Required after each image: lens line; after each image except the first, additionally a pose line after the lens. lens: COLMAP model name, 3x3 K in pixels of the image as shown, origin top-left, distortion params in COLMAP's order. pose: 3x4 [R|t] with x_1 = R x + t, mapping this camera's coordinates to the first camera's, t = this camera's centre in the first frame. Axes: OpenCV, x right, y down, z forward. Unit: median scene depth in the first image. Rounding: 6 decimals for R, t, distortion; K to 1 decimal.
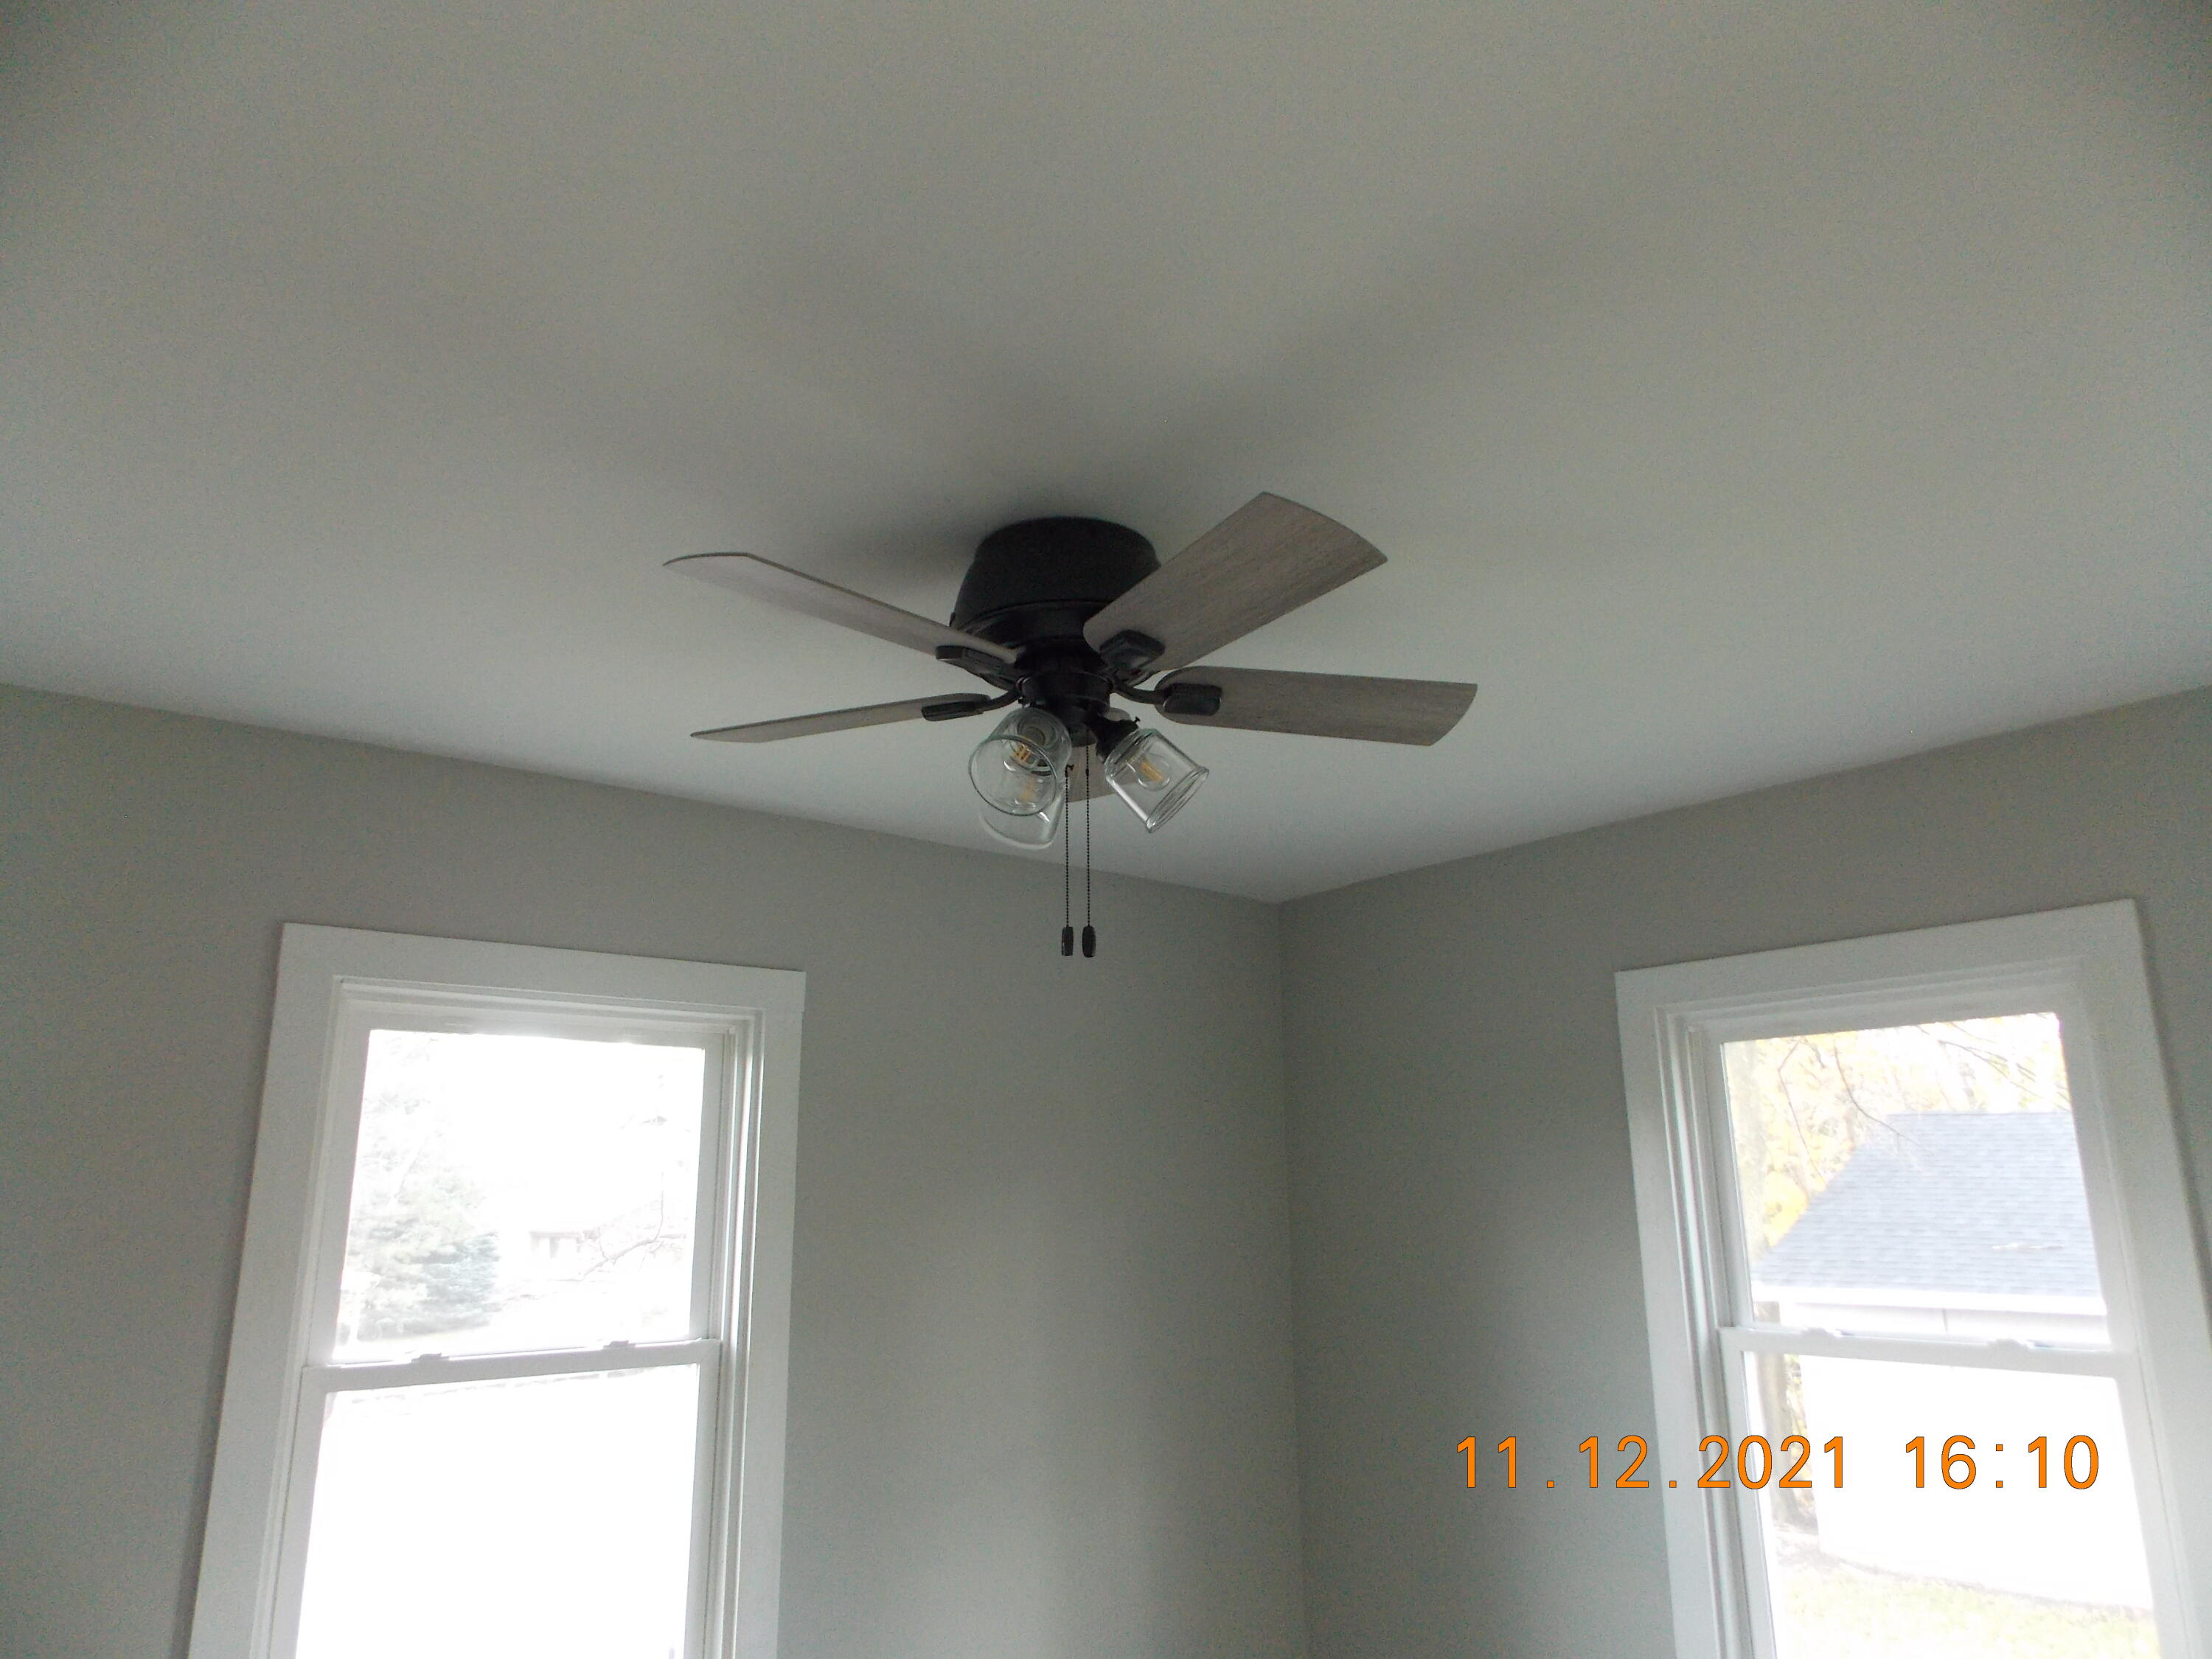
lens RADIAL K [[1456.1, 0, 1108.3], [0, 1456.1, 798.2], [0, 0, 1]] dist [-0.001235, -0.001414]
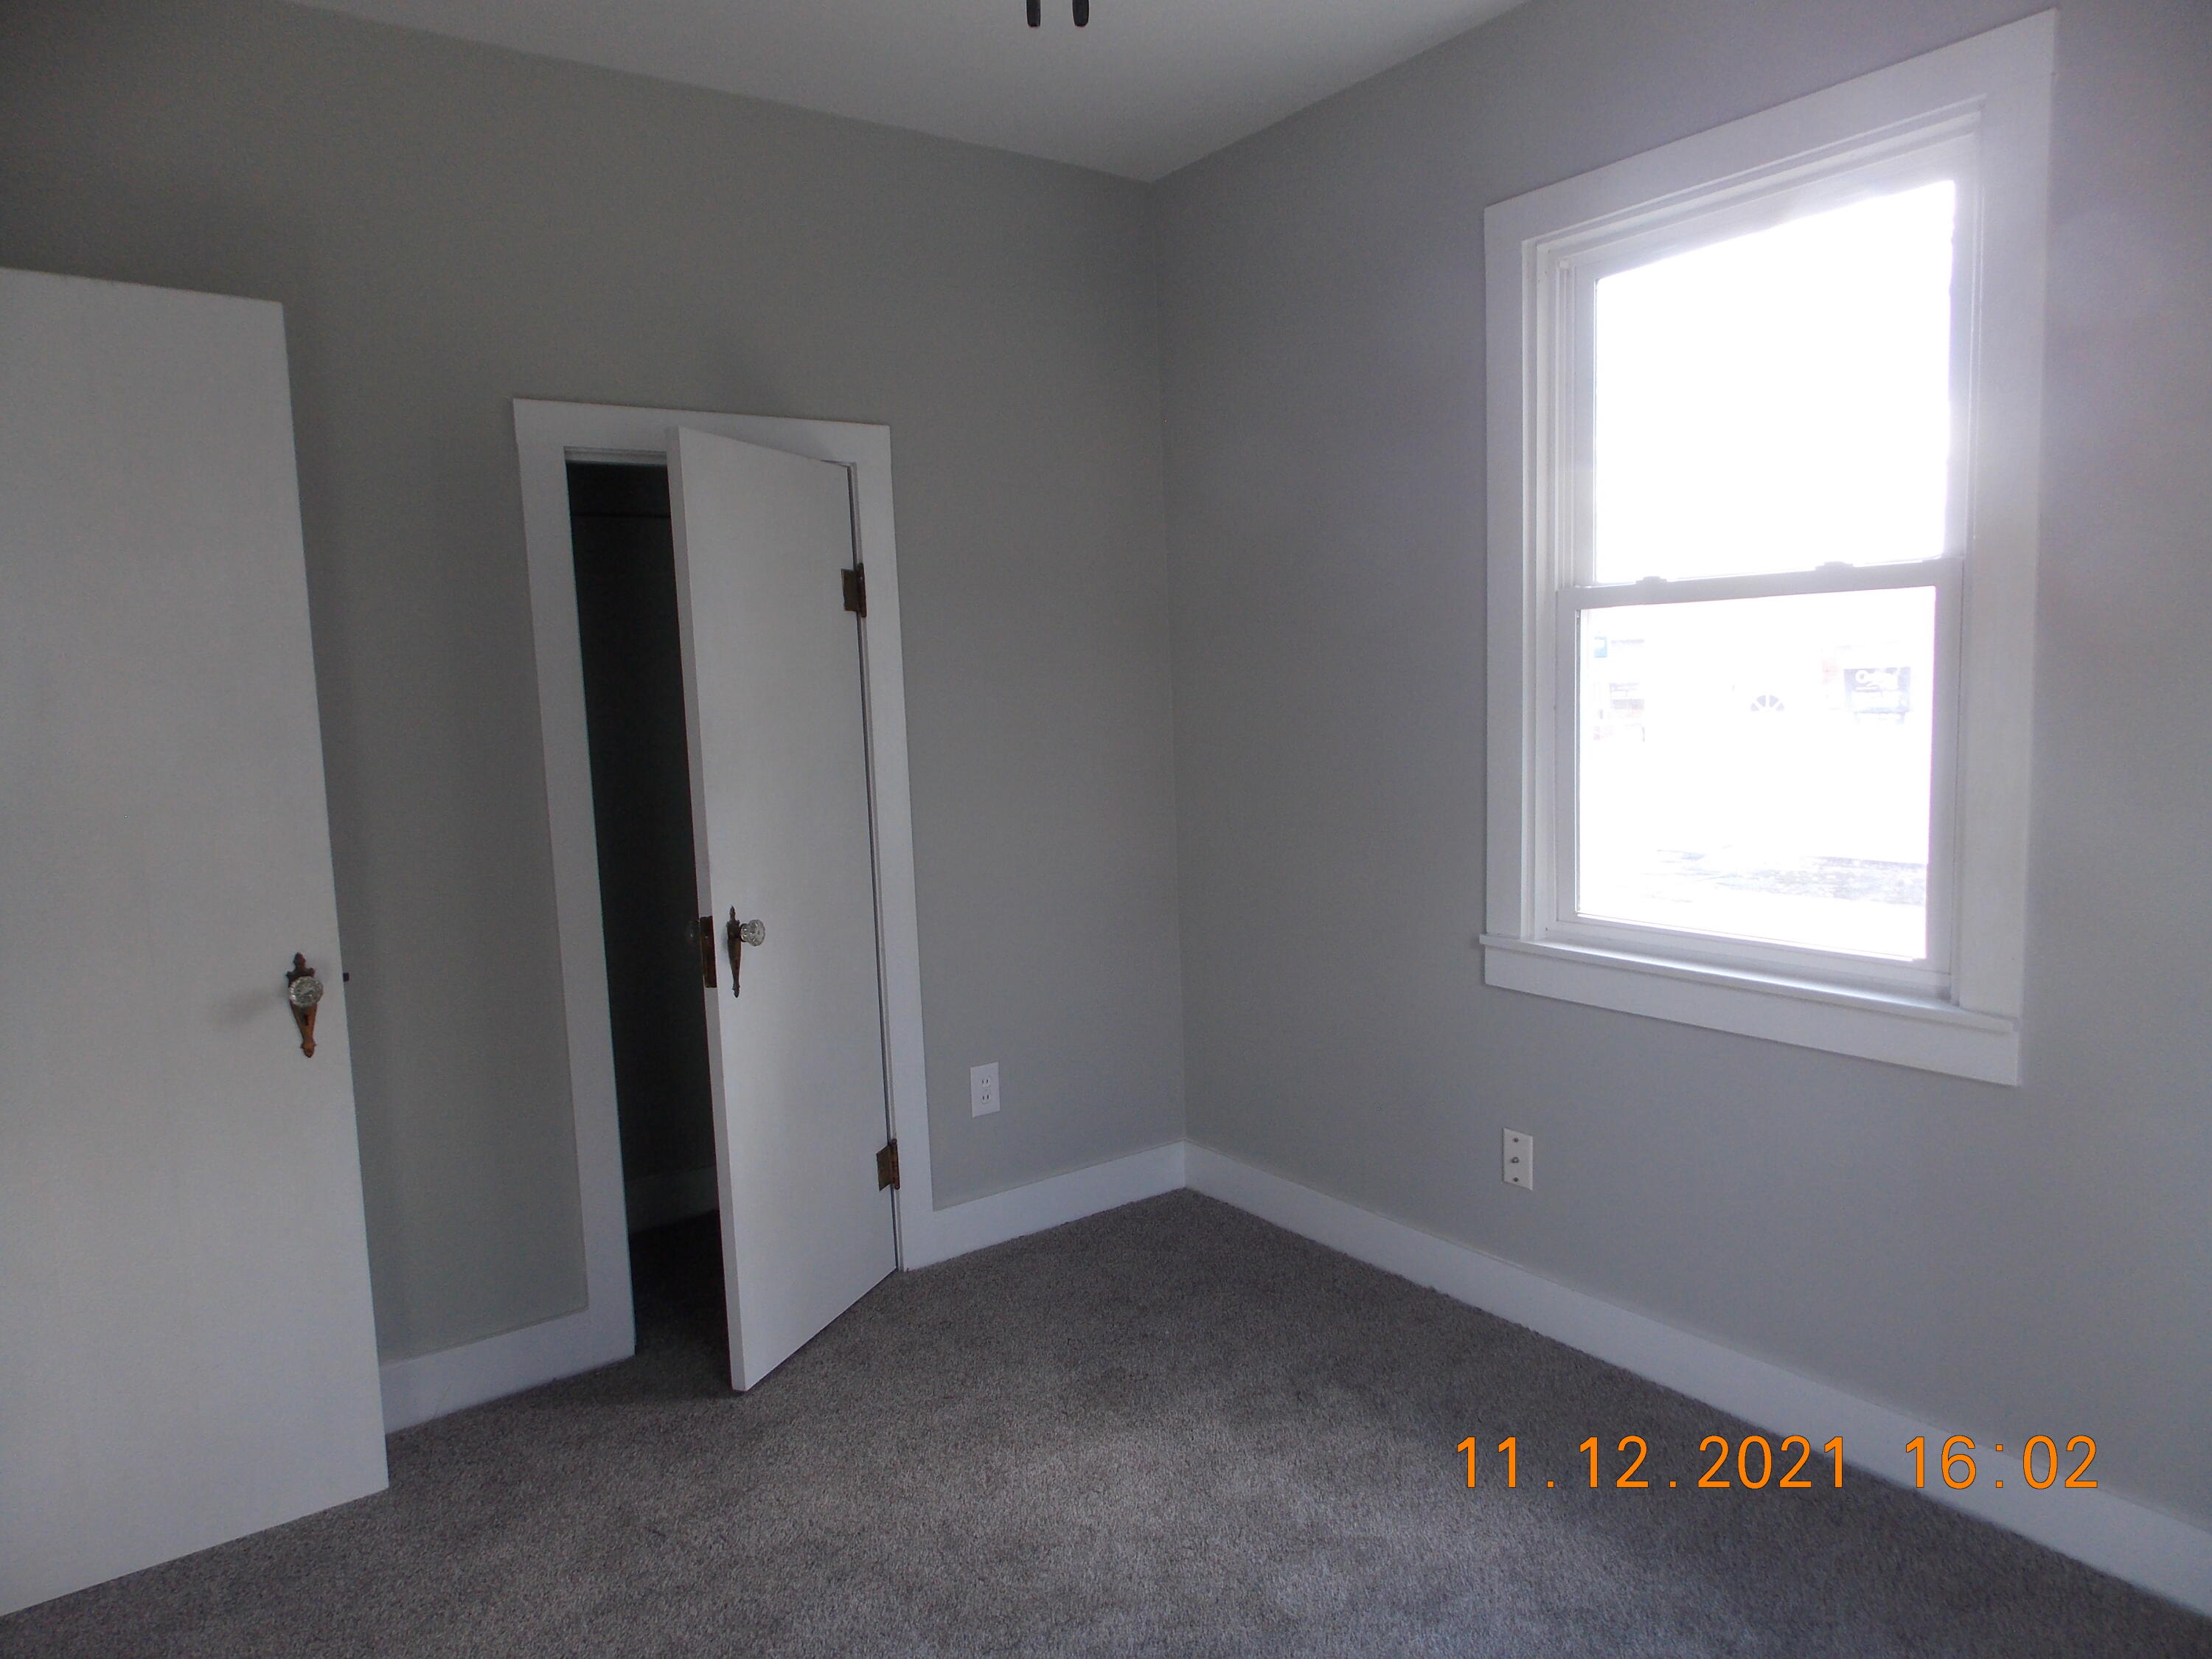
lens RADIAL K [[1477.6, 0, 1112.0], [0, 1477.6, 812.4], [0, 0, 1]] dist [0.001184, 0.003099]
pose [[-0.050982, 0.106589, -0.992995, 0.541262], [0.295580, 0.951353, 0.086943, 0.296765], [0.953957, -0.289077, -0.080008, 0.589612]]
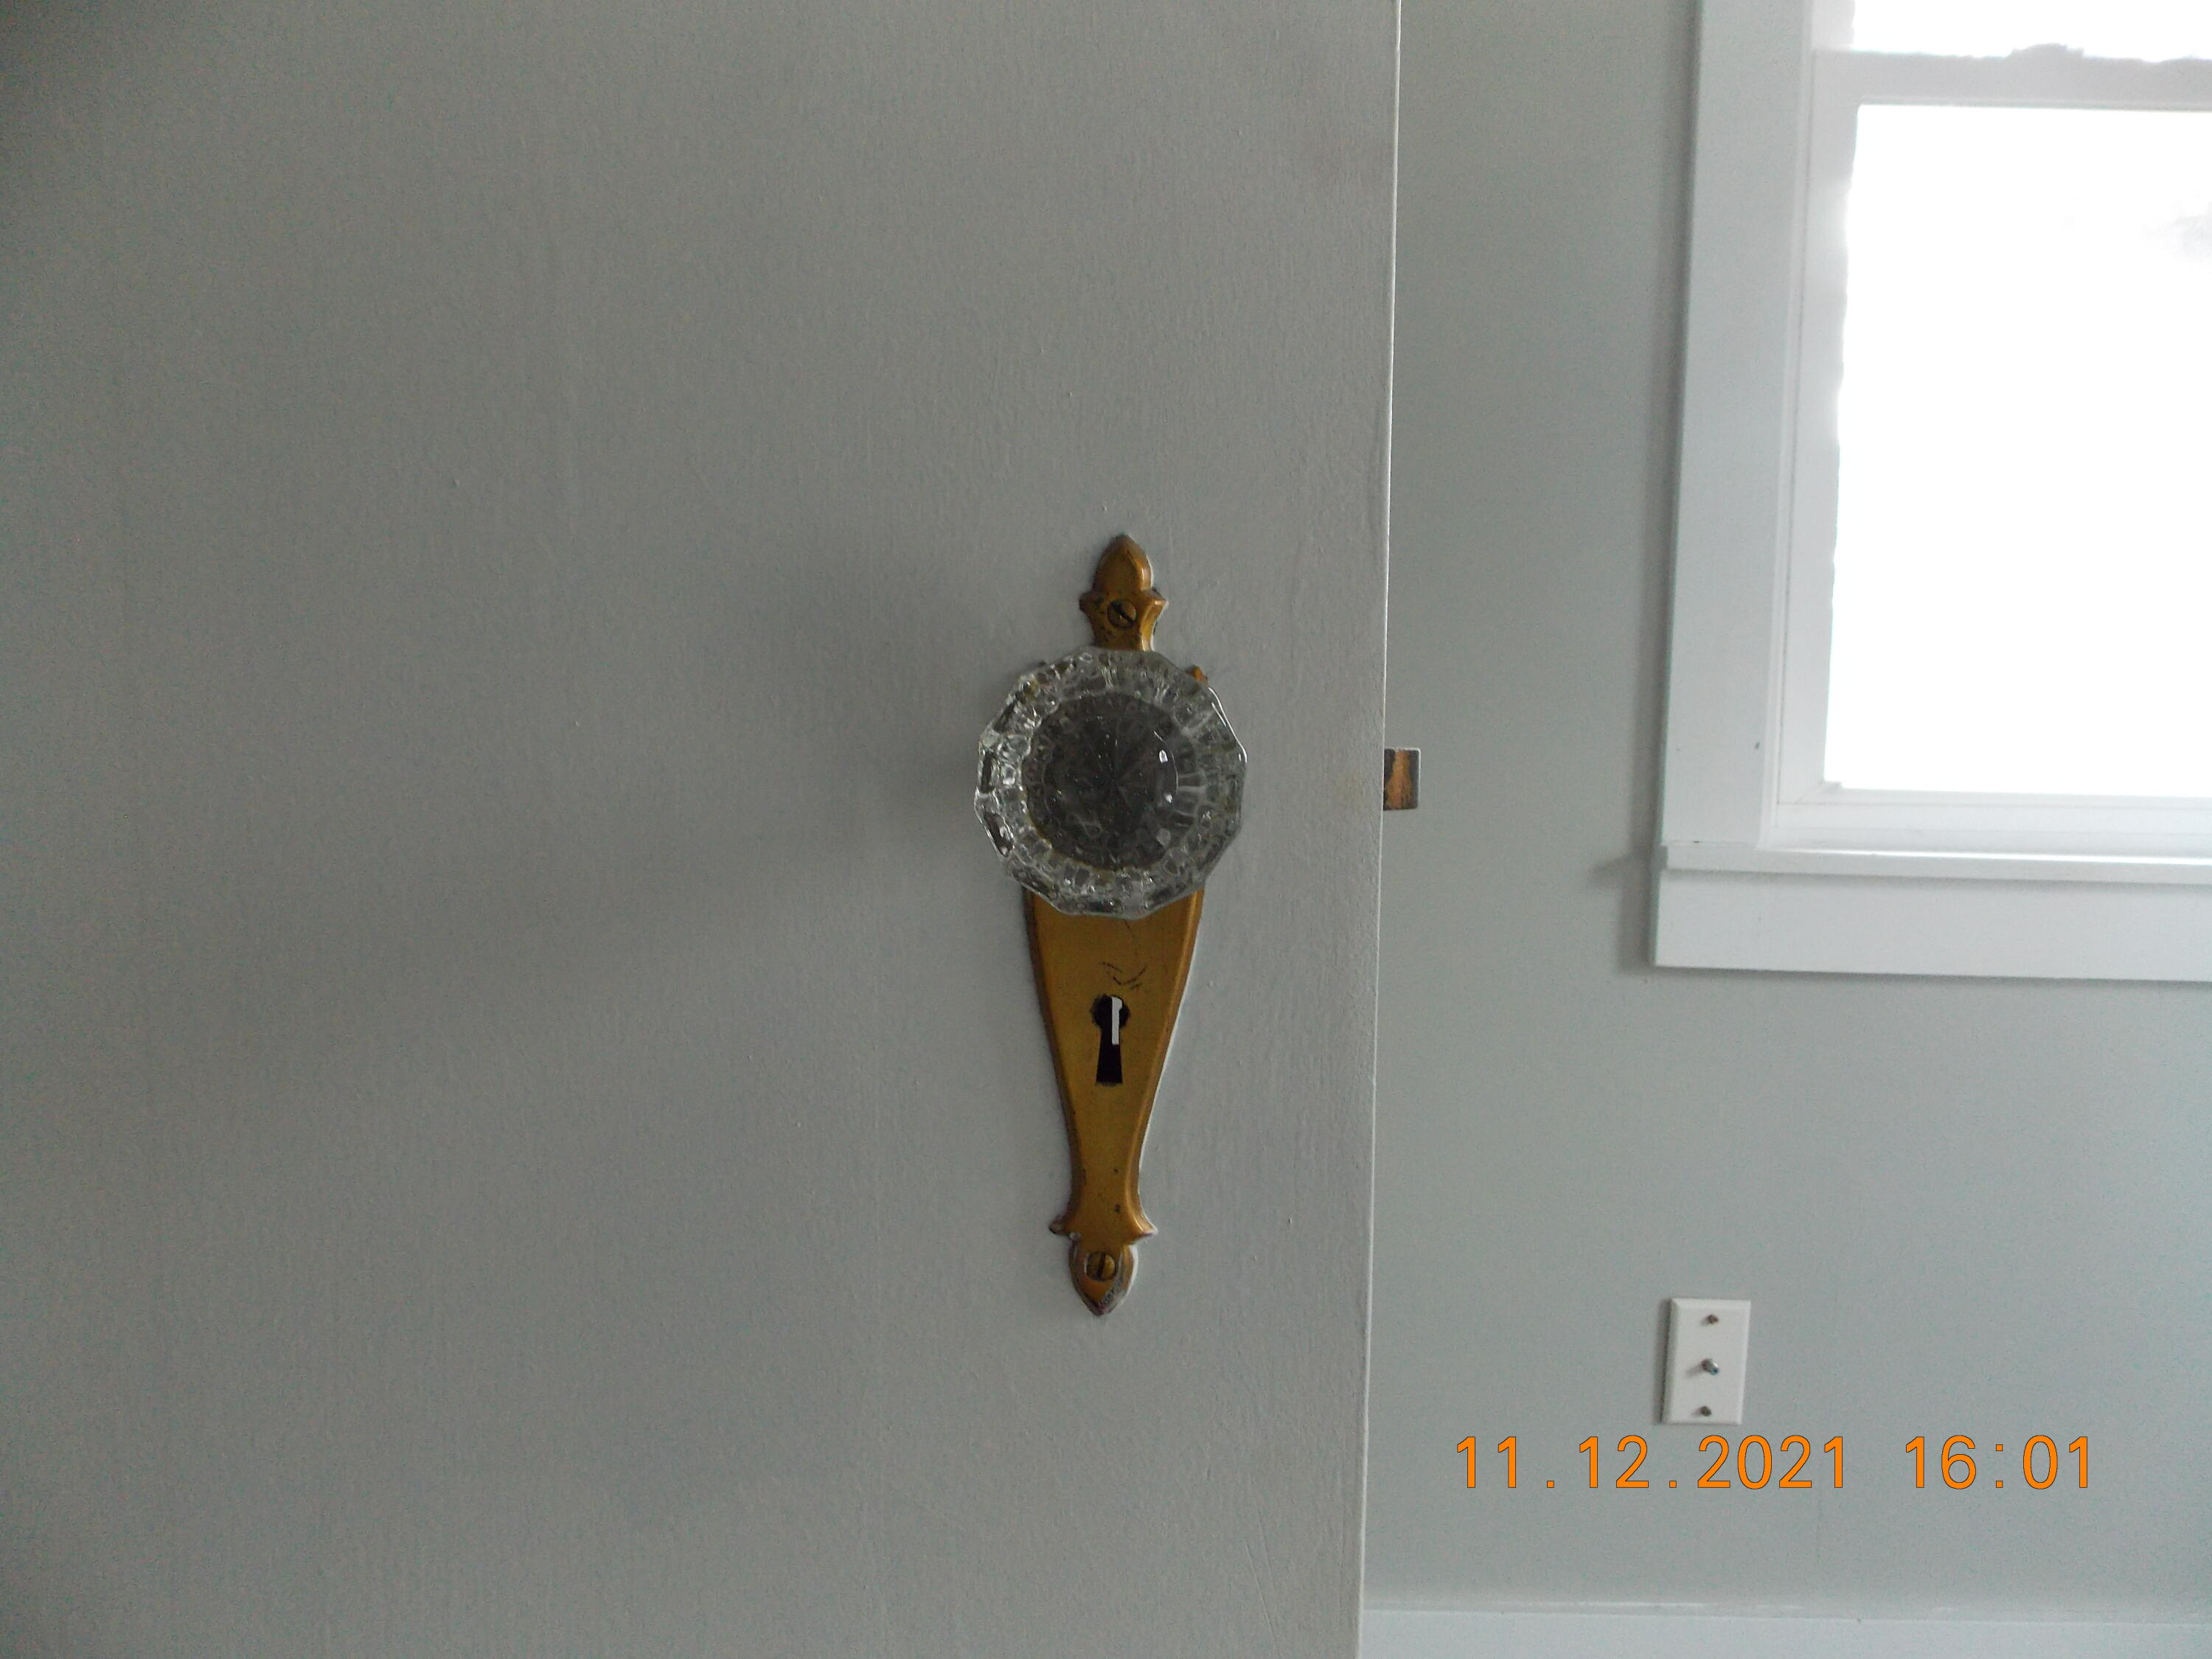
lens RADIAL K [[1477.6, 0, 1112.0], [0, 1477.6, 812.4], [0, 0, 1]] dist [0.001184, 0.003099]
pose [[0.784327, 0.071402, -0.616225, -0.339978], [0.137243, 0.948767, 0.284615, 0.388875], [0.604976, -0.307803, 0.734344, 0.322602]]
